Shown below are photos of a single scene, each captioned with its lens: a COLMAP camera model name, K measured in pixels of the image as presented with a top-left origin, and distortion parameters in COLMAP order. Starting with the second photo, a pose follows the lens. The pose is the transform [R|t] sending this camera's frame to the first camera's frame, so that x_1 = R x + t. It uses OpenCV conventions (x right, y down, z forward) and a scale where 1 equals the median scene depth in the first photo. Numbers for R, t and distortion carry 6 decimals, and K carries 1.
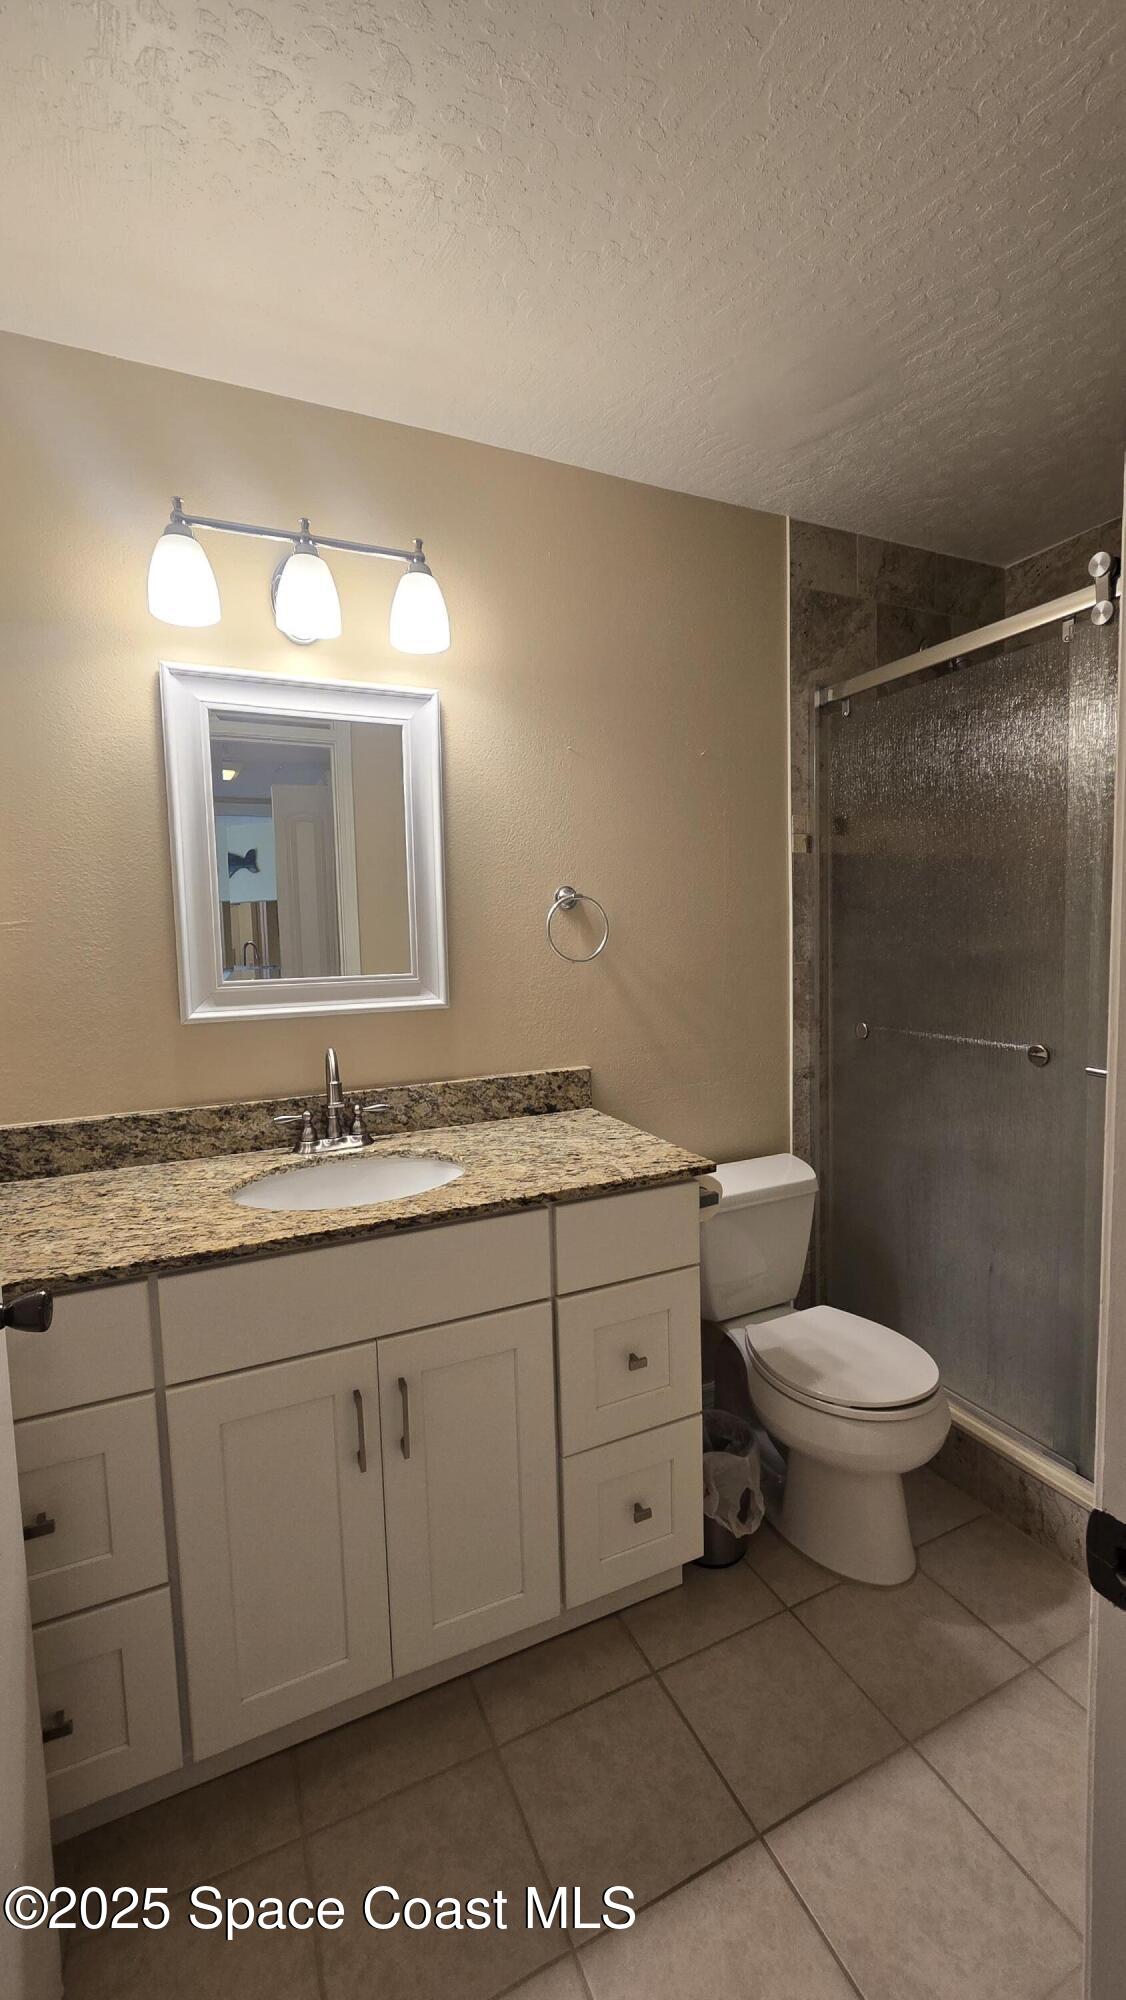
lens RADIAL K [[826.5, 0, 584.3], [0, 826.5, 1003.5], [0, 0, 1]] dist [0.003279, -0.000279]
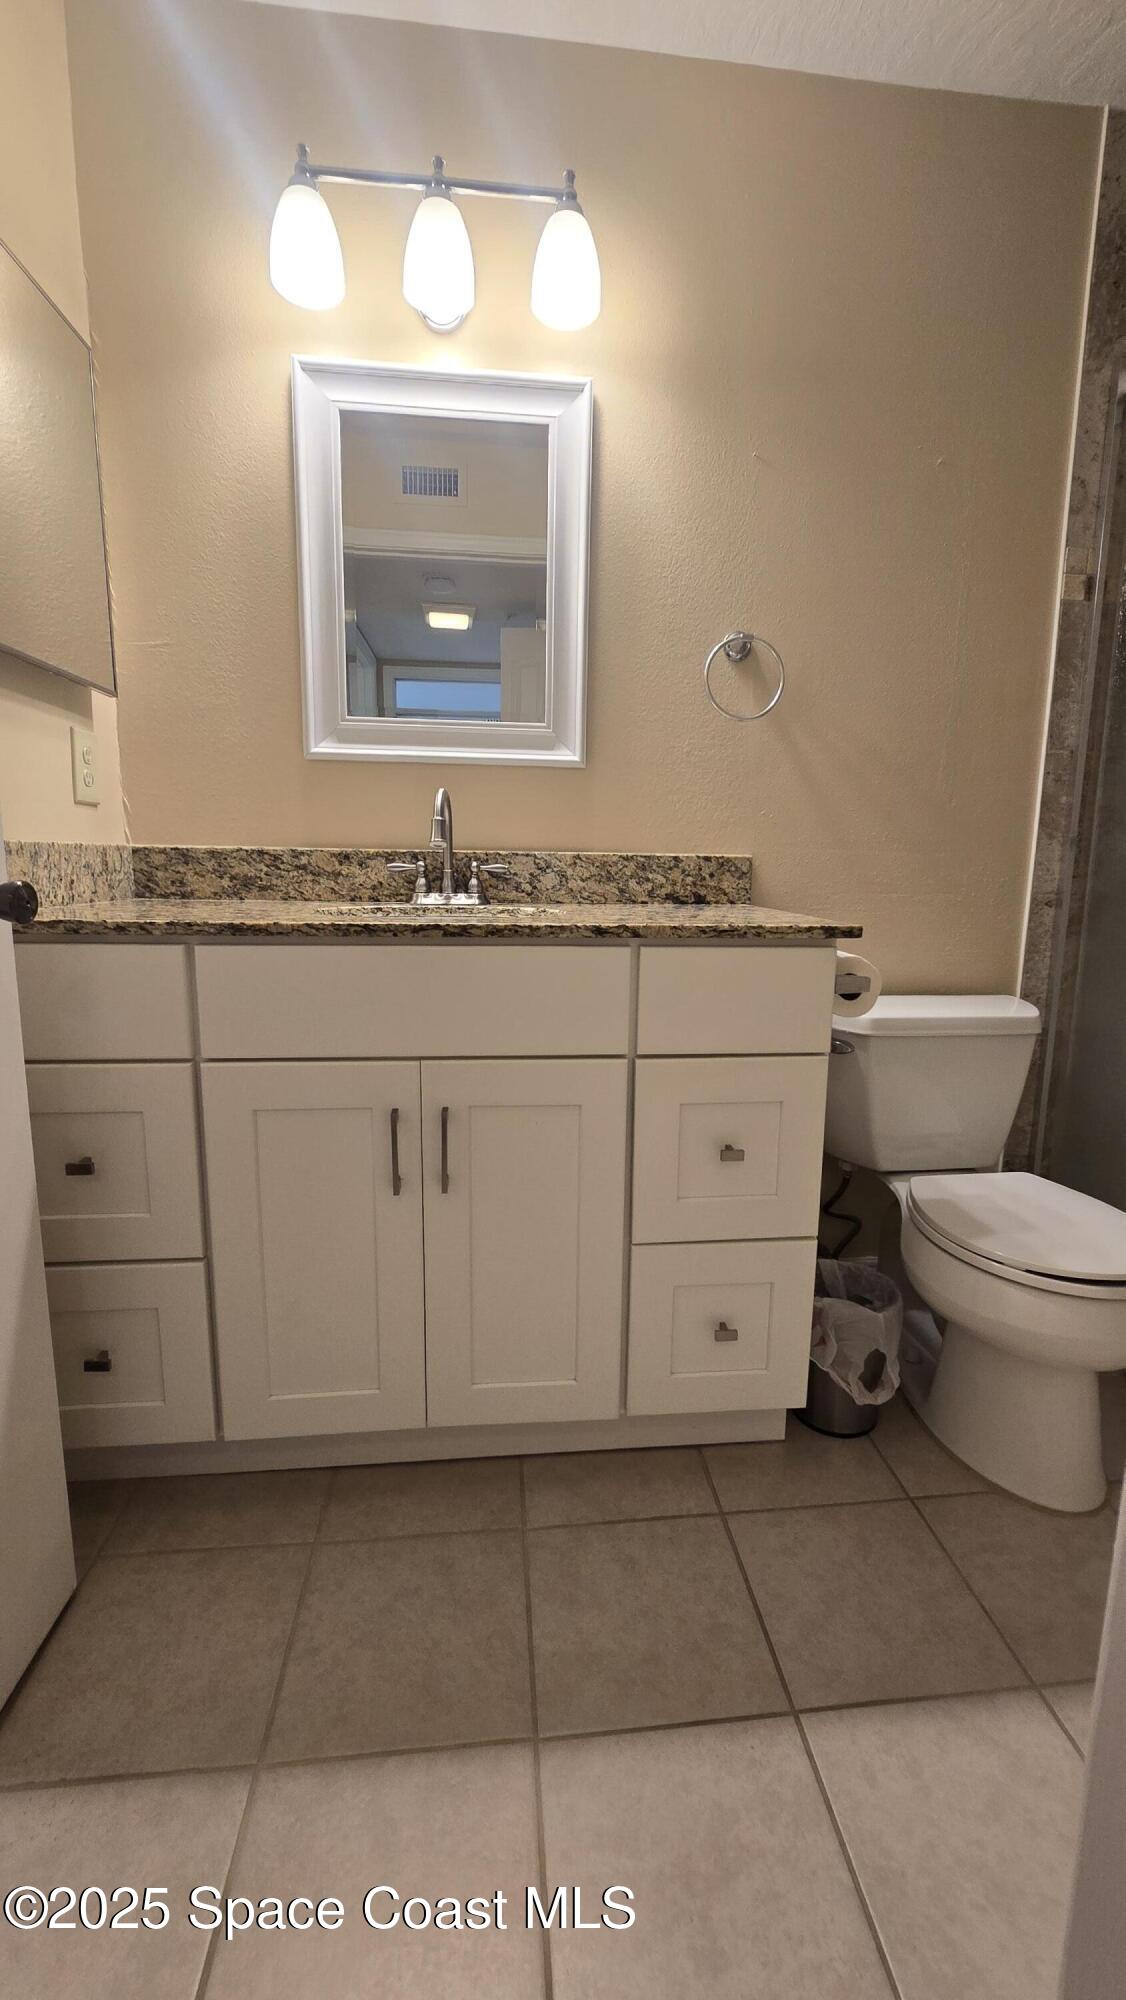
lens RADIAL K [[826.5, 0, 584.3], [0, 826.5, 1003.5], [0, 0, 1]] dist [0.003279, -0.000279]
pose [[0.943508, 0.091166, -0.318562, 0.155154], [-0.066968, 0.994031, 0.086129, 0.199805], [0.324513, -0.059931, 0.943981, 0.164395]]
